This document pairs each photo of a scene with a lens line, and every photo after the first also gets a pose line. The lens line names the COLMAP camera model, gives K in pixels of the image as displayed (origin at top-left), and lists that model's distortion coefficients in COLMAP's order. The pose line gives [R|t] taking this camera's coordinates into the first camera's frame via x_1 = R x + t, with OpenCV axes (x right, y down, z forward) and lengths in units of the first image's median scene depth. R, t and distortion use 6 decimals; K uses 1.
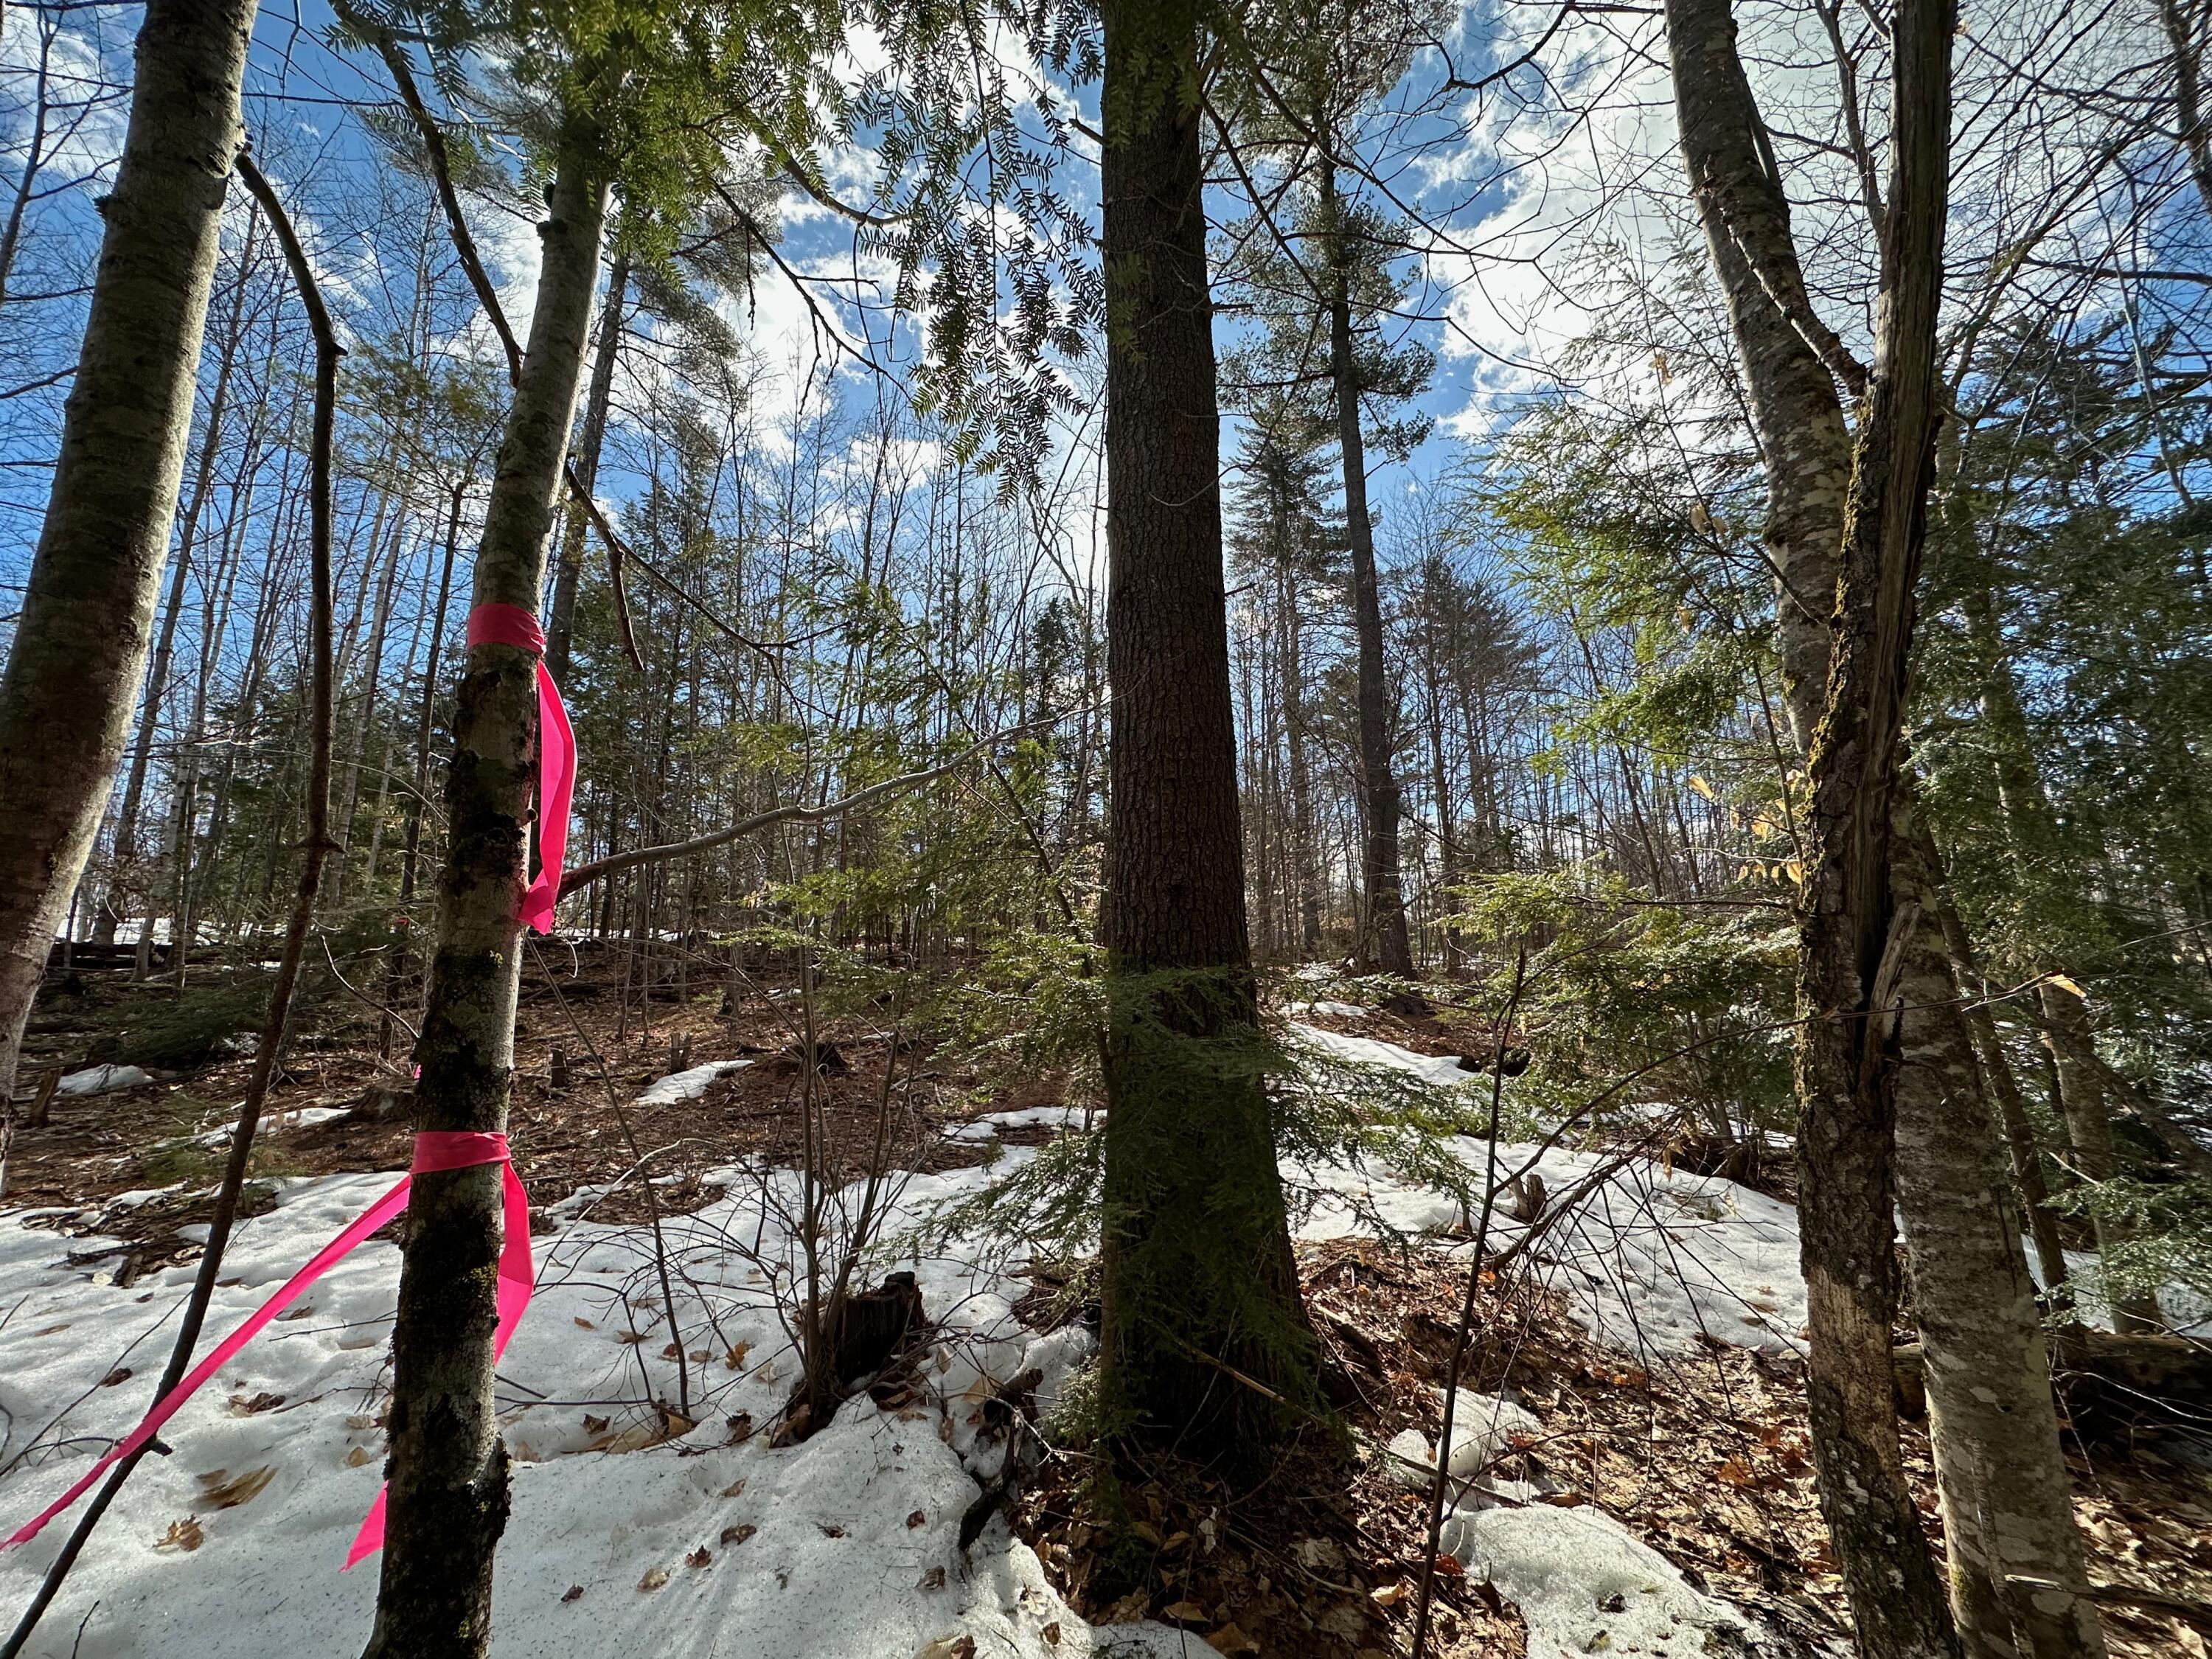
lens RADIAL K [[920.4, 0, 1095.0], [0, 920.4, 835.4], [0, 0, 1]] dist [0.000290, 0.000116]
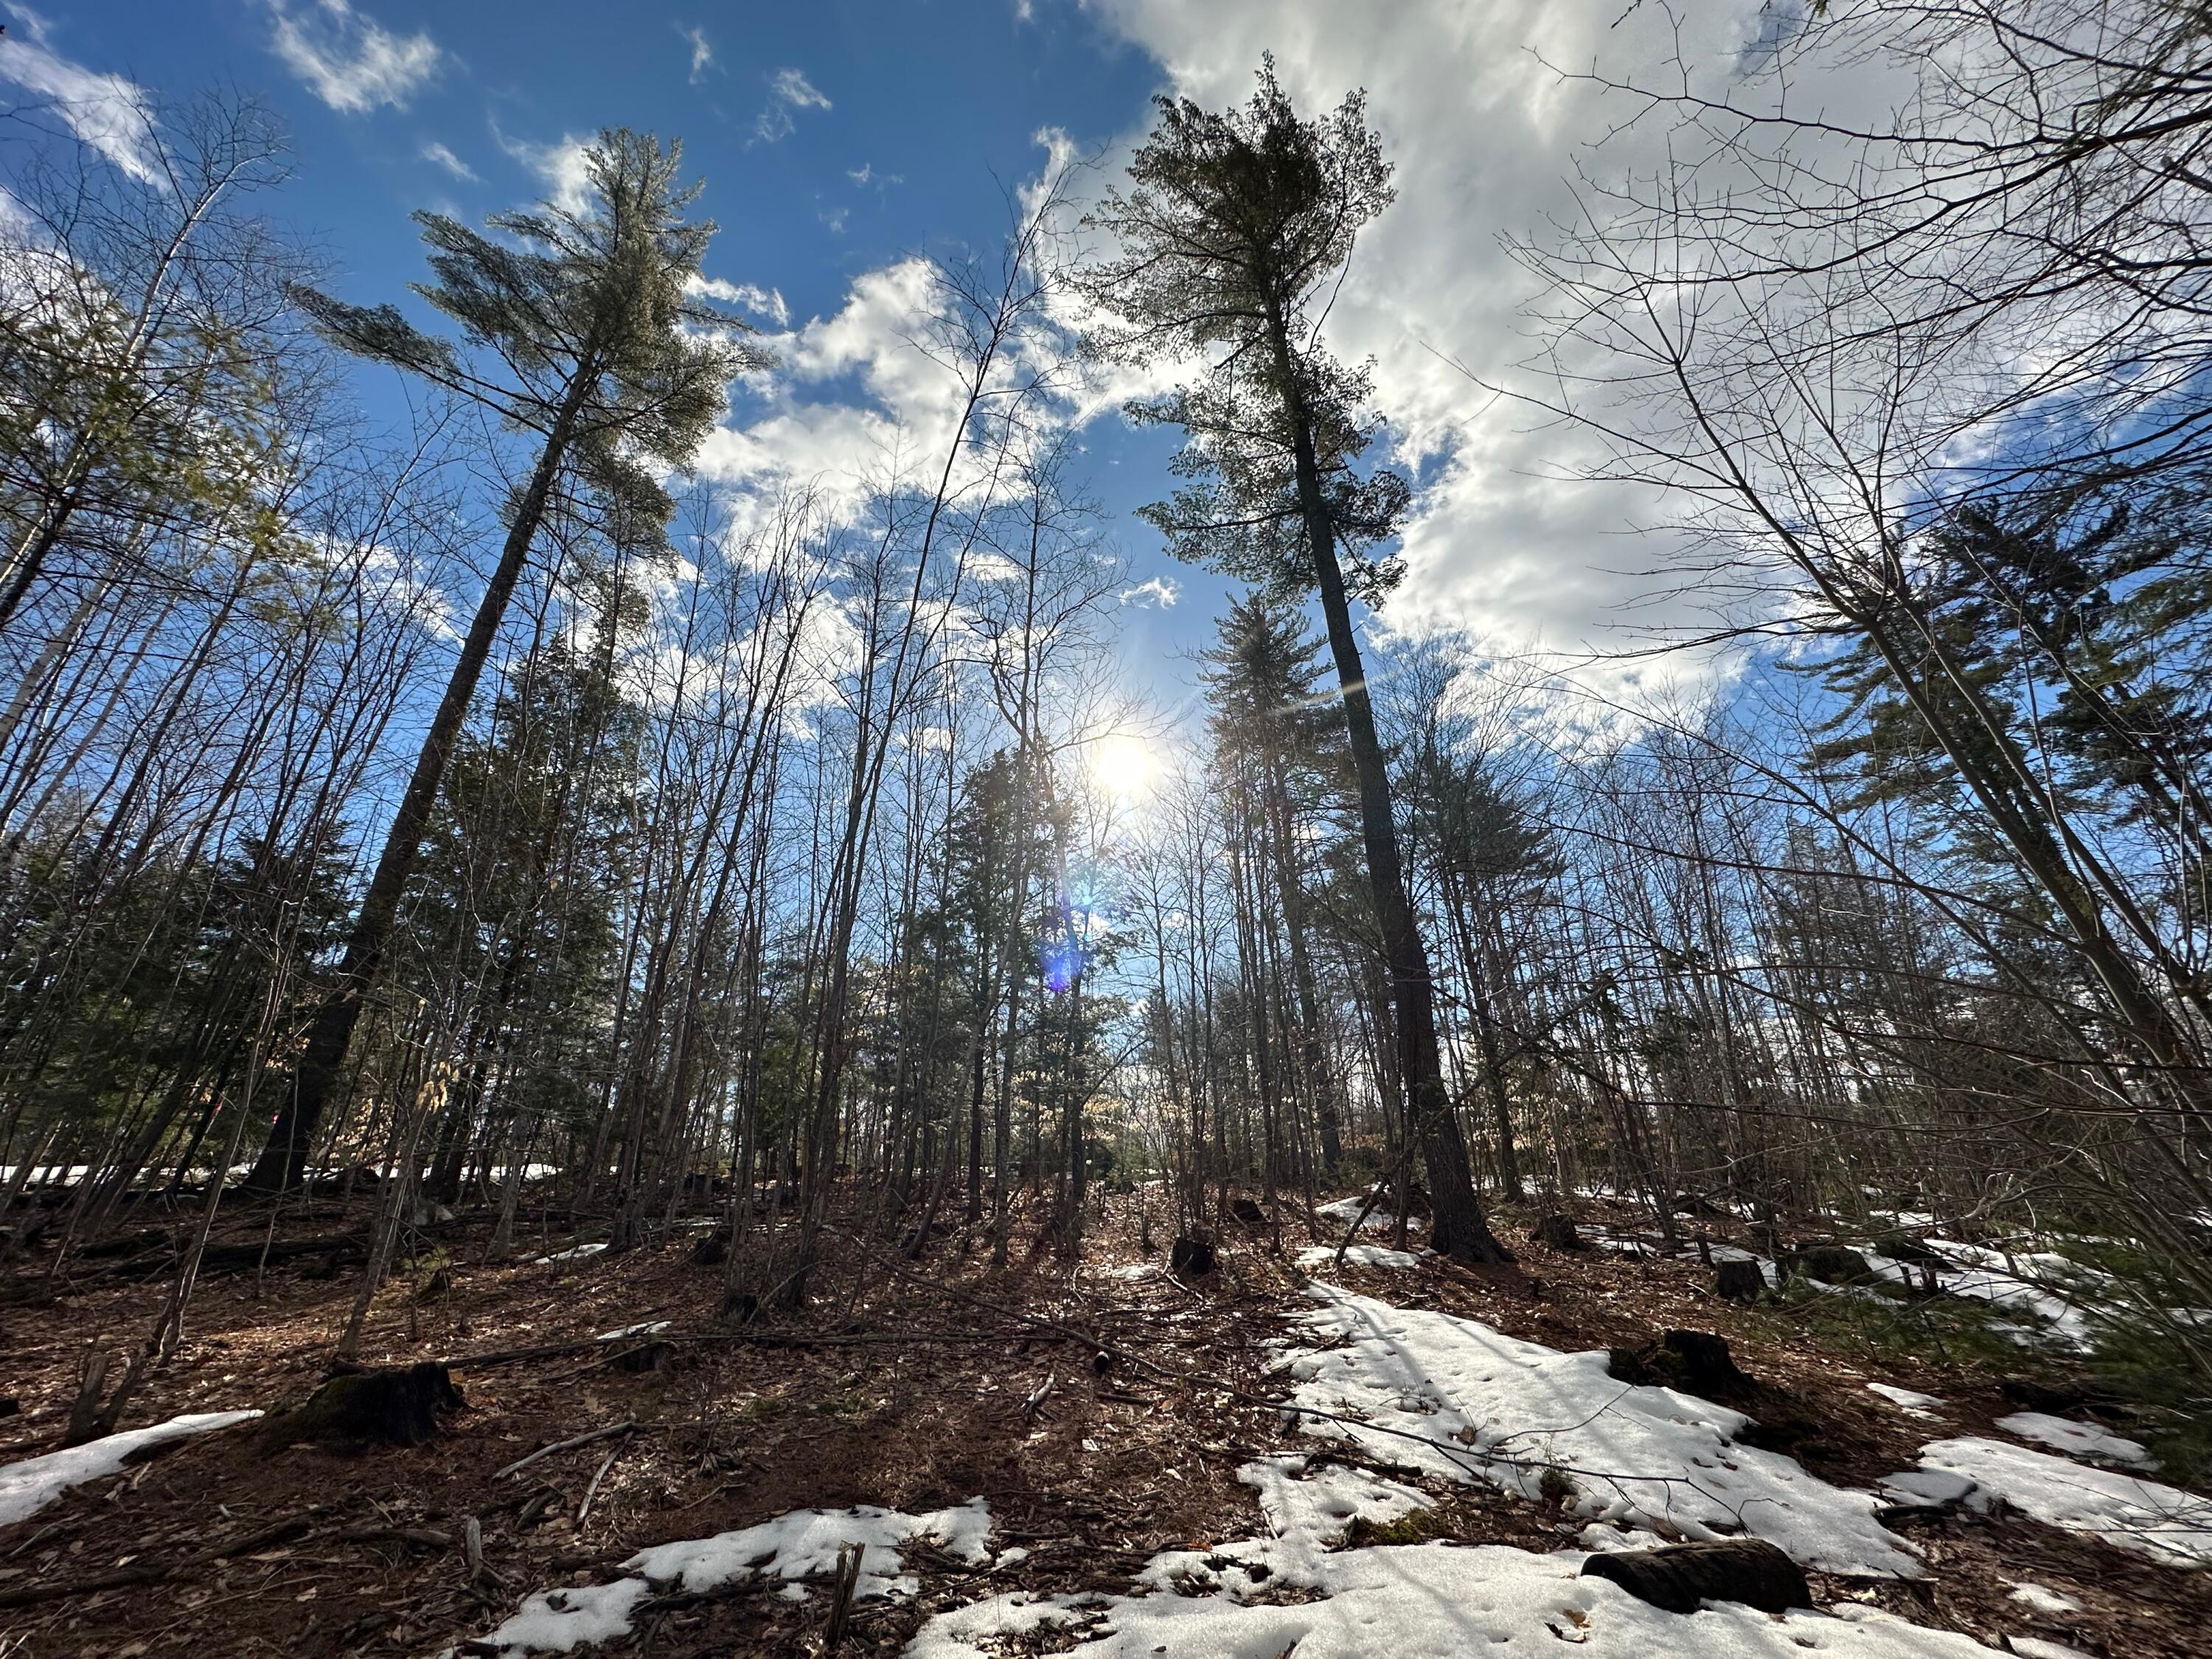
lens RADIAL K [[880.1, 0, 1115.0], [0, 880.1, 828.7], [0, 0, 1]] dist [-0.001453, 0.000337]
pose [[0.999701, -0.021924, 0.010874, 0.049828], [0.023990, 0.965712, -0.258503, 0.032758], [-0.004834, 0.258687, 0.965949, 0.212380]]
